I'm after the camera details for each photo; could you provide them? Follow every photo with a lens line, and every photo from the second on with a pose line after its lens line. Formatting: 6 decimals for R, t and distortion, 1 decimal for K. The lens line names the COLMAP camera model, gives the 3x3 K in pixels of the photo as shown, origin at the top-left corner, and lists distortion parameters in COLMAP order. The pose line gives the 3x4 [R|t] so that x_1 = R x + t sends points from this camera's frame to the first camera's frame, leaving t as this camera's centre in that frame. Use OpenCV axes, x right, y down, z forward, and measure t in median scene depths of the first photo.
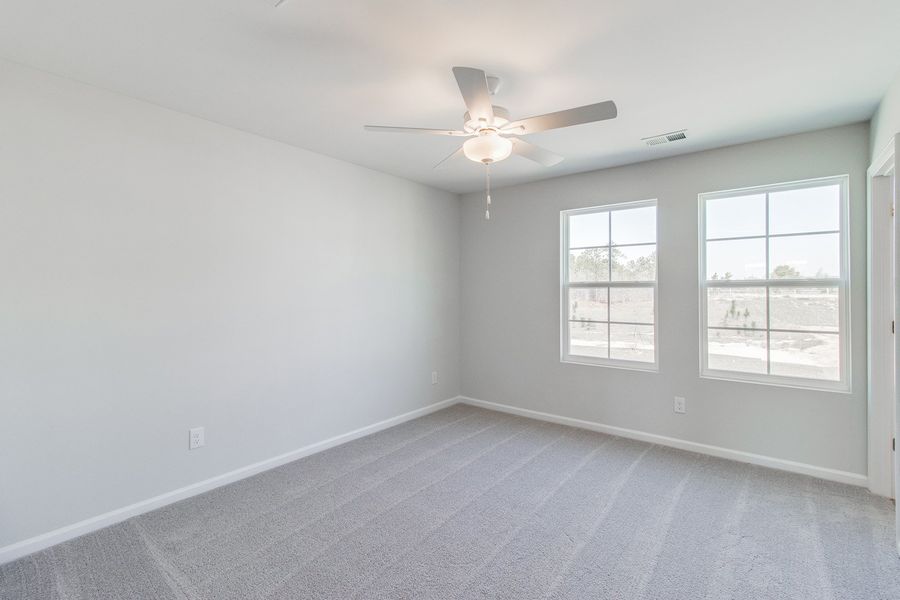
lens RADIAL K [[363.8, 0, 466.4], [0, 363.8, 290.1], [0, 0, 1]] dist [-0.000594, -0.000095]
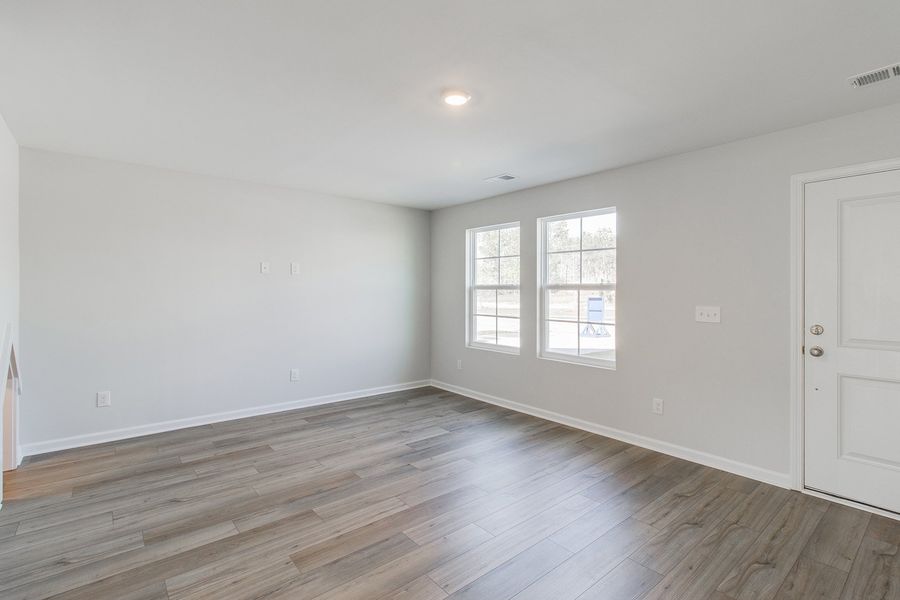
lens RADIAL K [[404.9, 0, 455.8], [0, 404.9, 285.8], [0, 0, 1]] dist [-0.000287, -0.000068]
pose [[0.969972, 0.006070, -0.243139, 0.615758], [-0.009336, 0.999881, -0.012282, -0.000181], [0.243036, 0.014183, 0.969914, -0.430184]]
